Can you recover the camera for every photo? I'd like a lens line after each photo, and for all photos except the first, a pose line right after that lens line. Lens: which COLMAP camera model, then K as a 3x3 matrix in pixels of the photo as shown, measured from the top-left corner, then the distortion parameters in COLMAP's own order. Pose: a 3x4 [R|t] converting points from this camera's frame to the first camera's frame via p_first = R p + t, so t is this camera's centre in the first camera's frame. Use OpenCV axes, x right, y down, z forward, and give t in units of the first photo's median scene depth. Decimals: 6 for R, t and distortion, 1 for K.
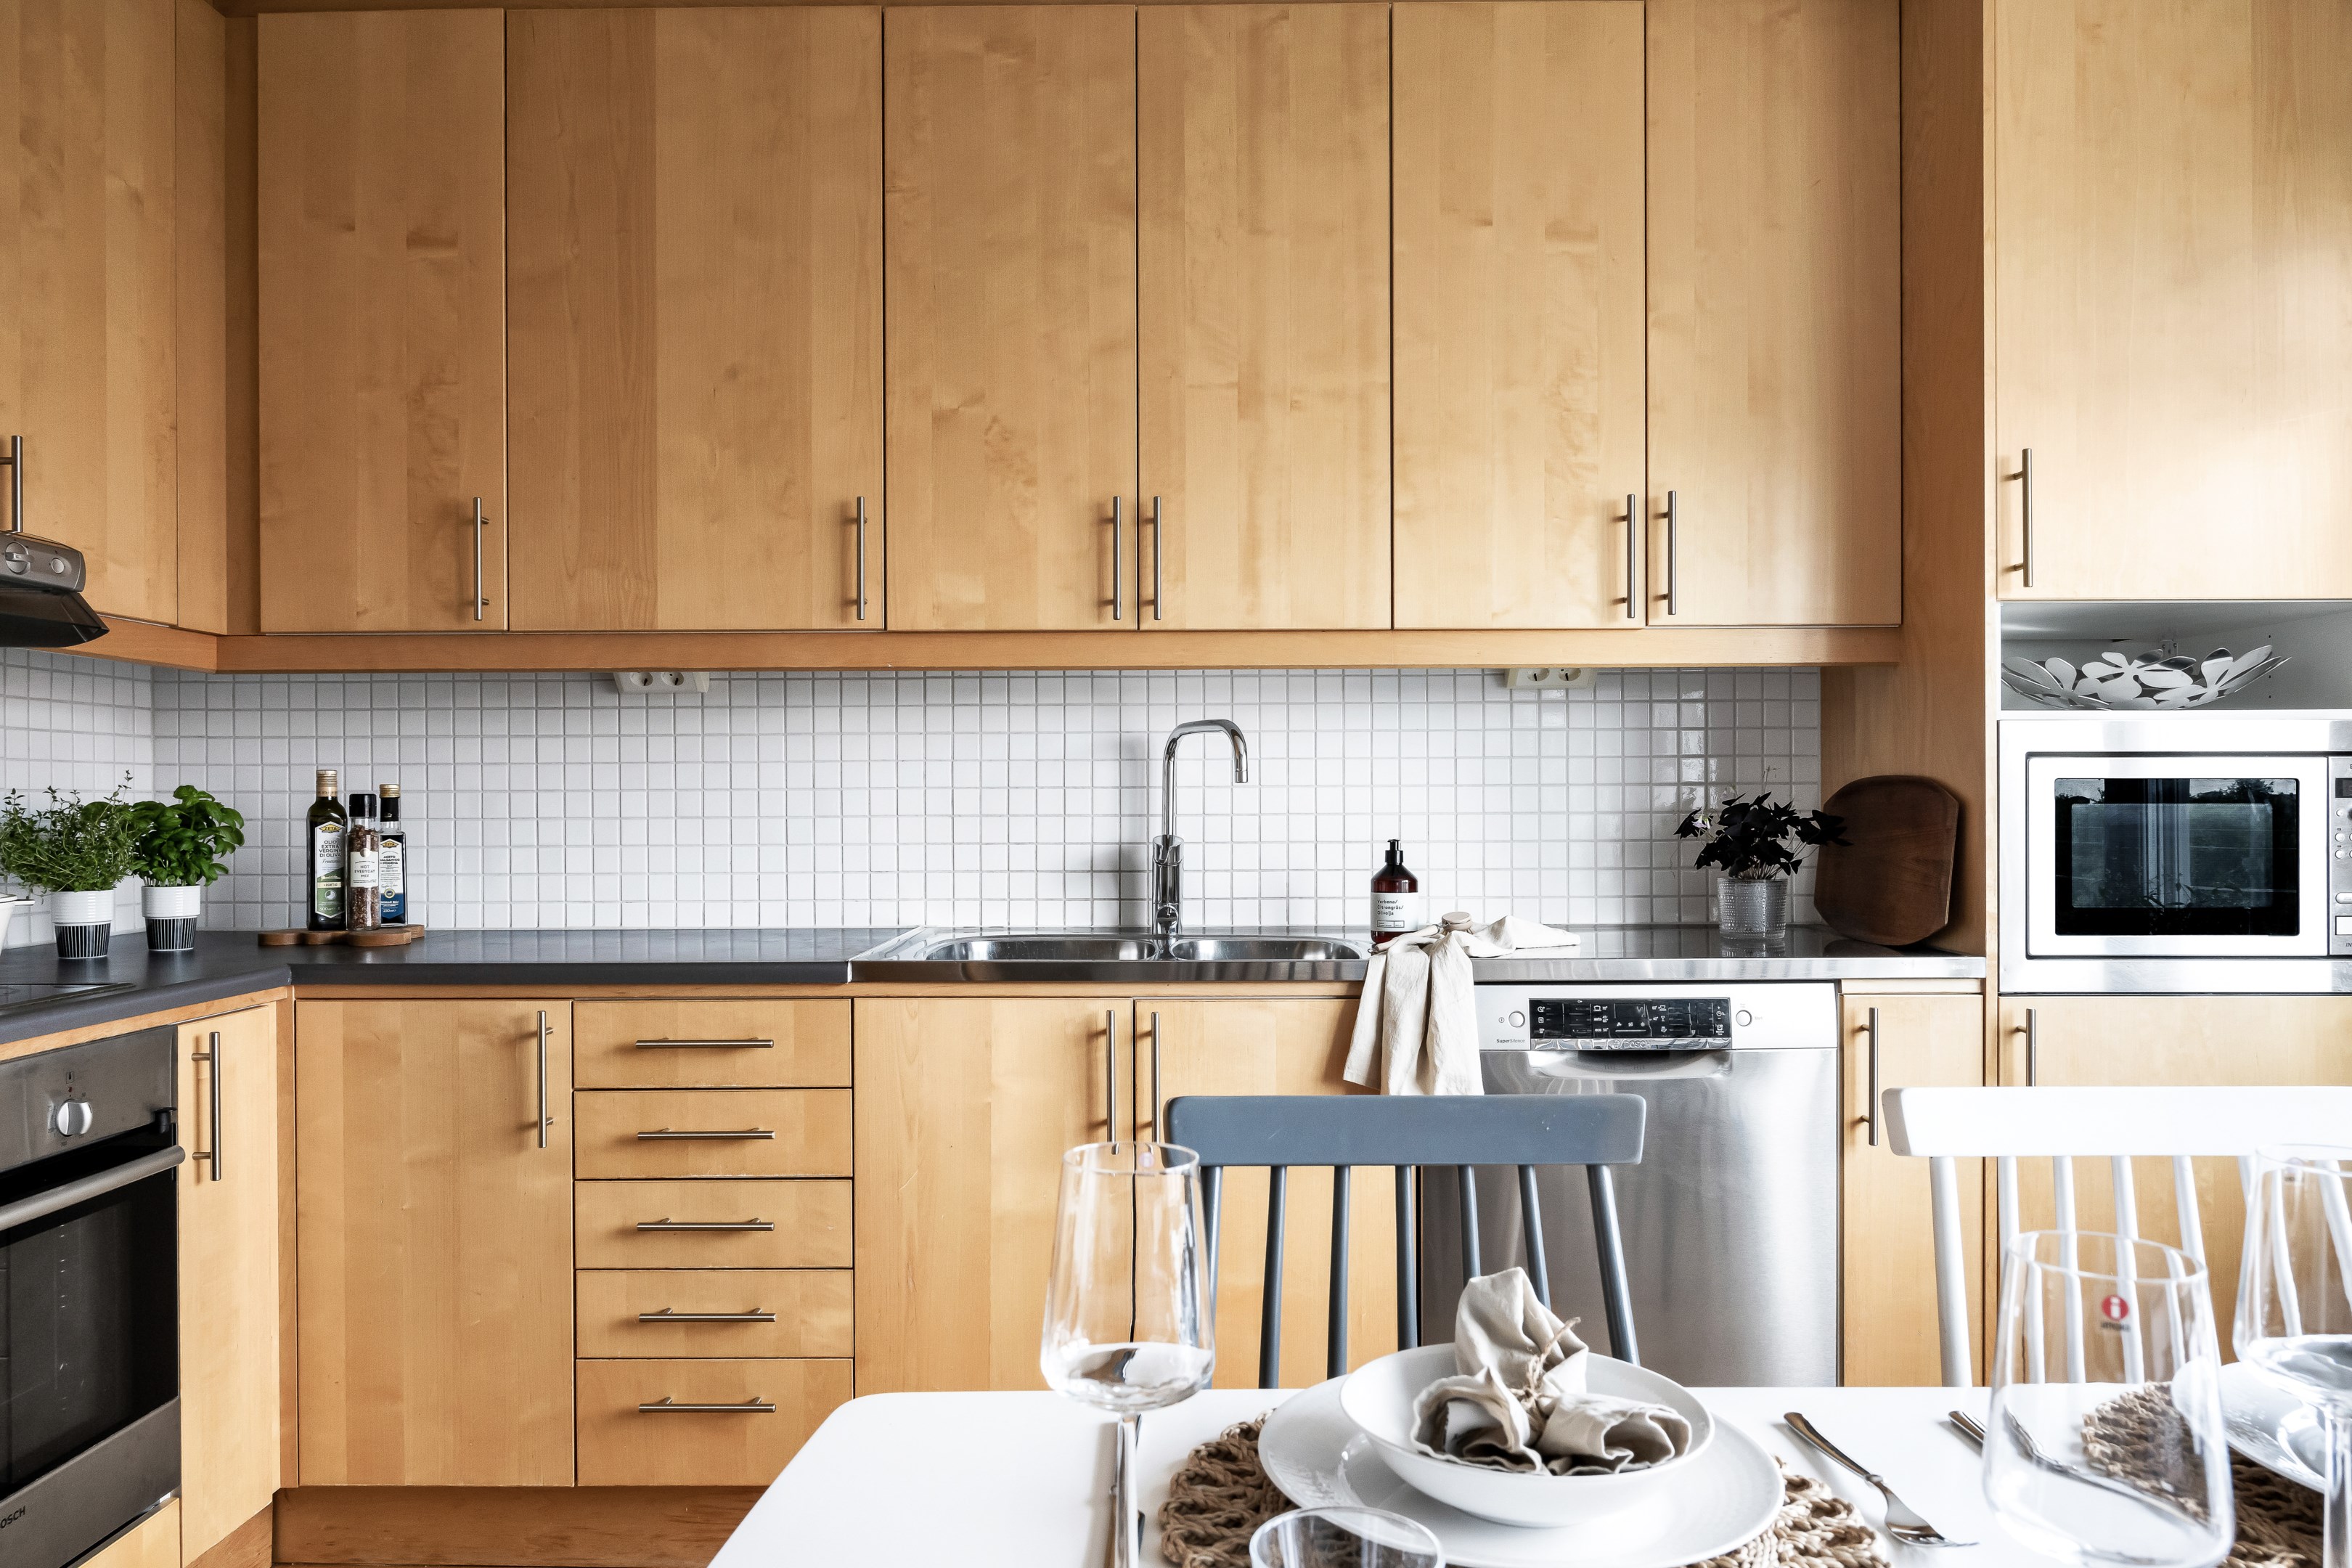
lens RADIAL K [[1591.8, 0, 1164.5], [0, 1591.8, 793.7], [0, 0, 1]] dist [-0.003454, 0.001456]
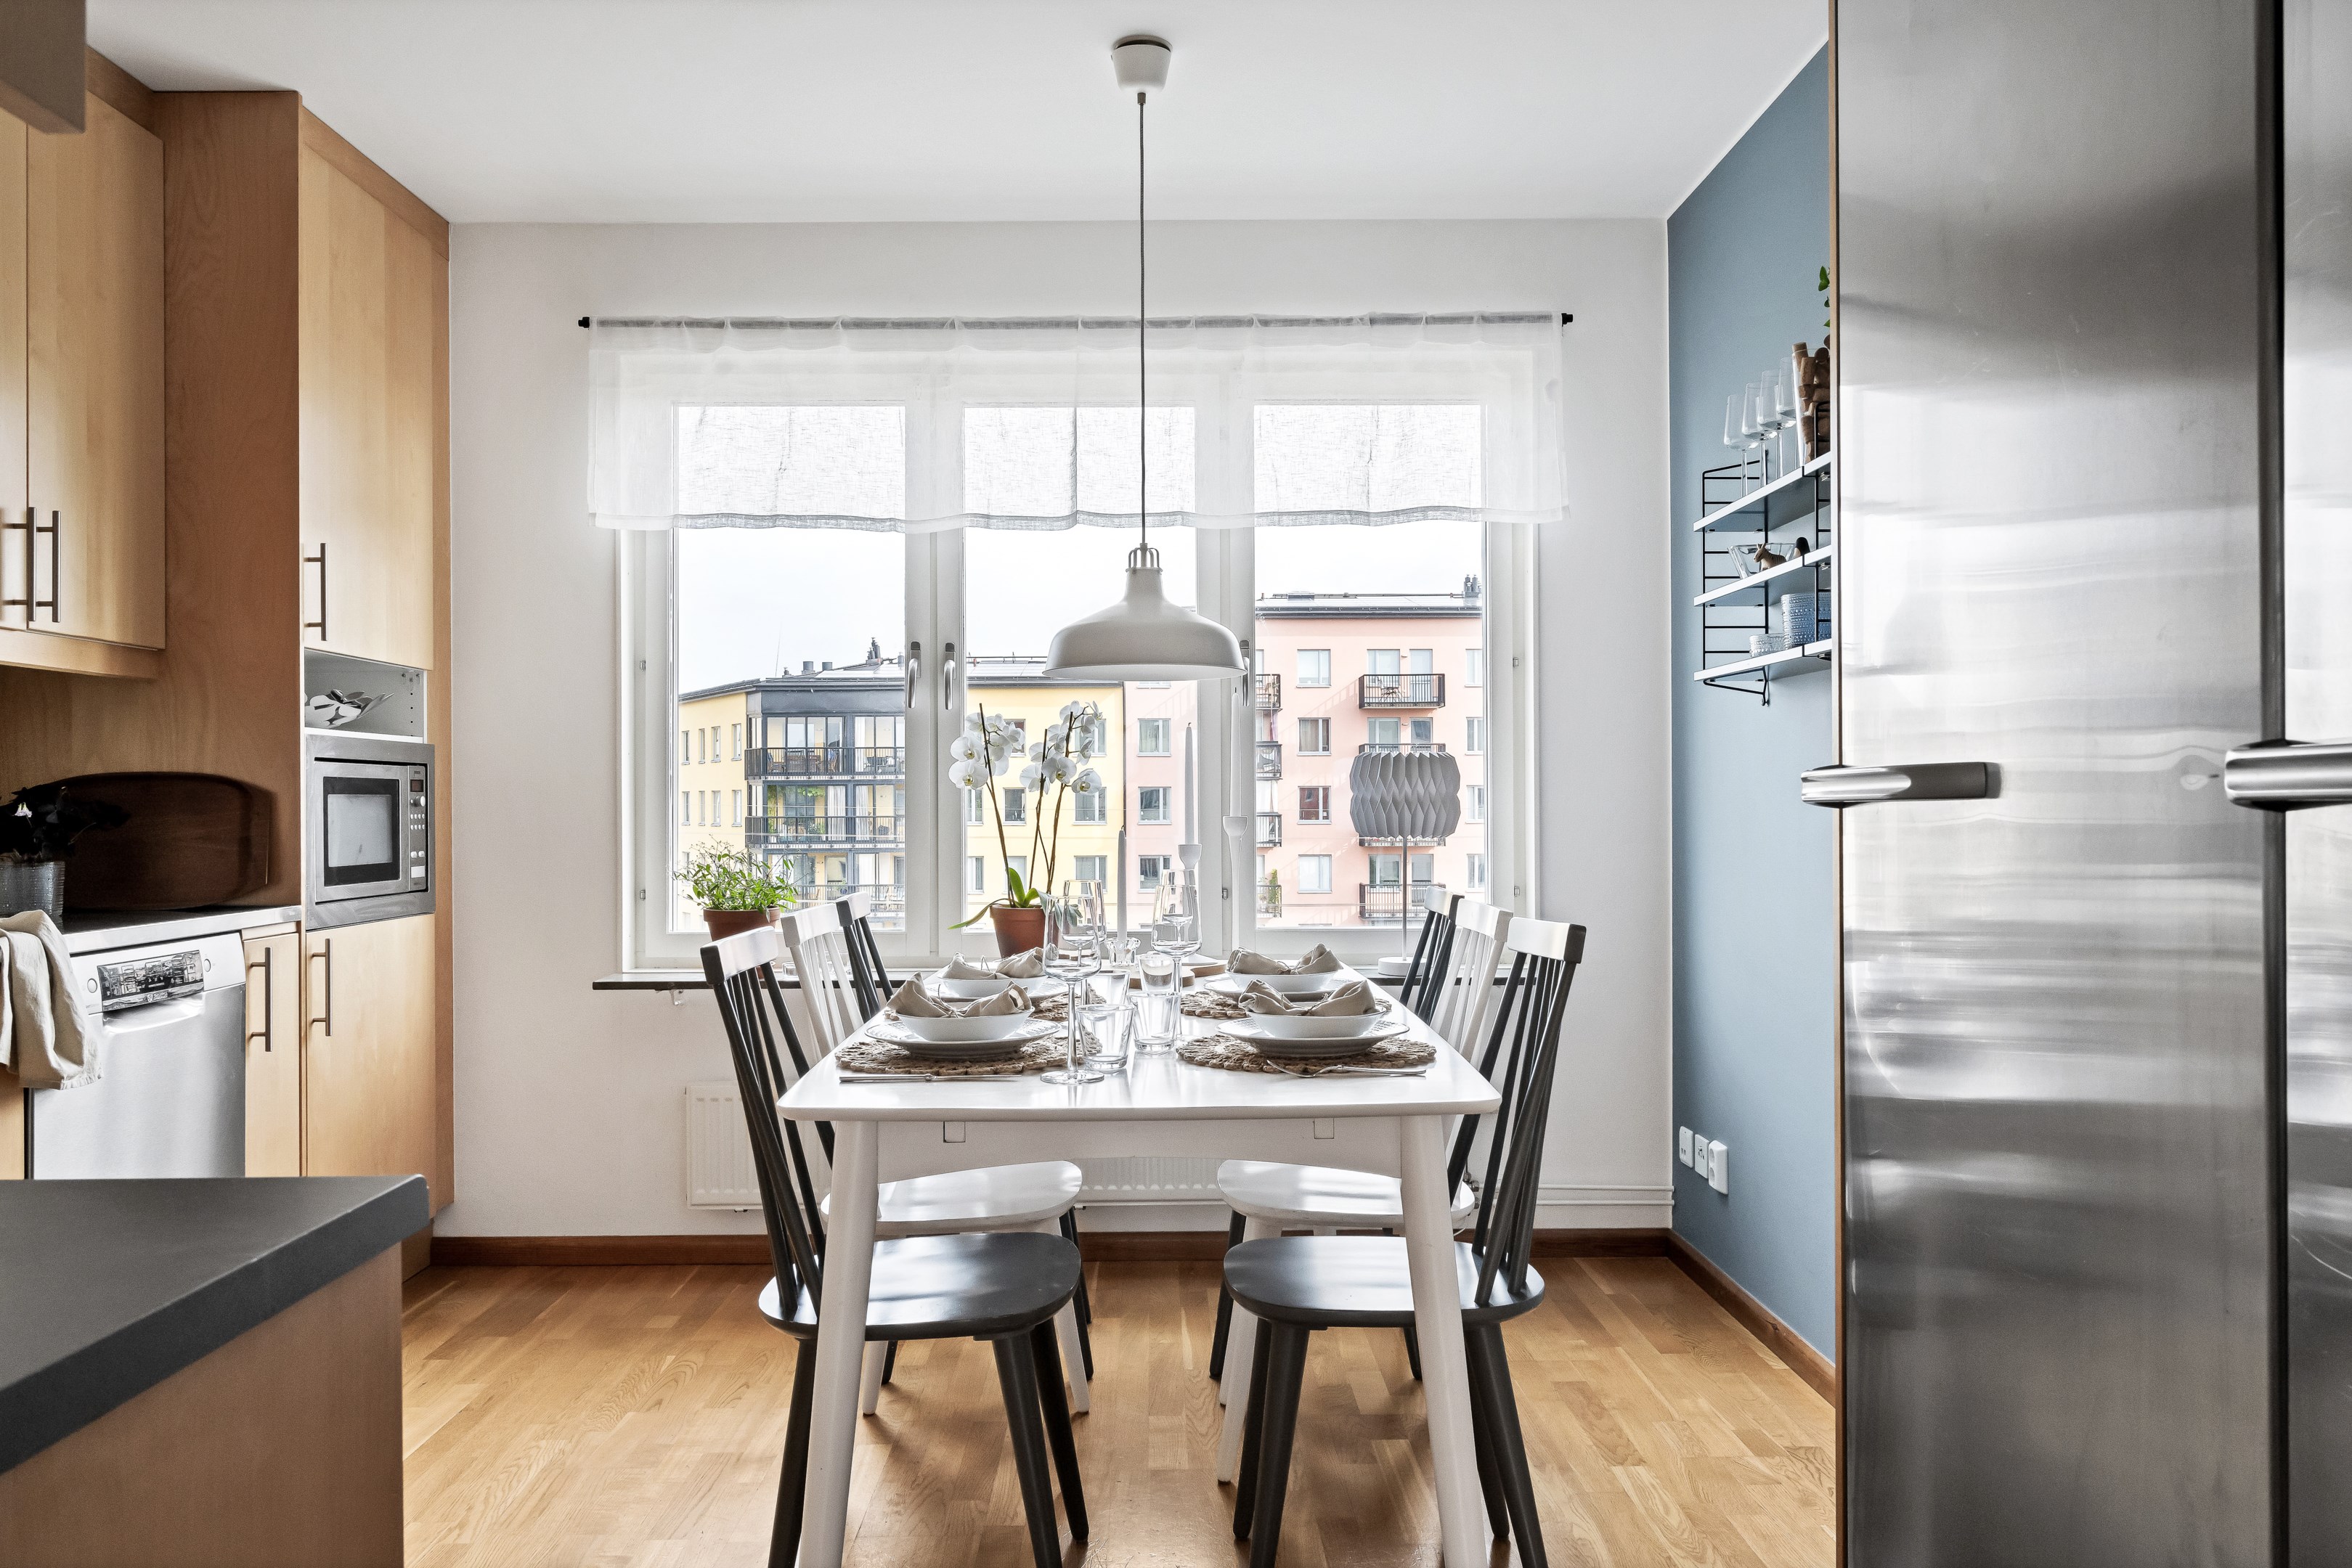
lens RADIAL K [[1723.7, 0, 1164.3], [0, 1723.7, 788.7], [0, 0, 1]] dist [-0.011636, -0.001675]
pose [[-0.035282, 0.010998, 0.999317, -1.004354], [-0.000532, 0.999939, -0.011024, 0.018243], [-0.999377, -0.000920, -0.035274, 0.310185]]
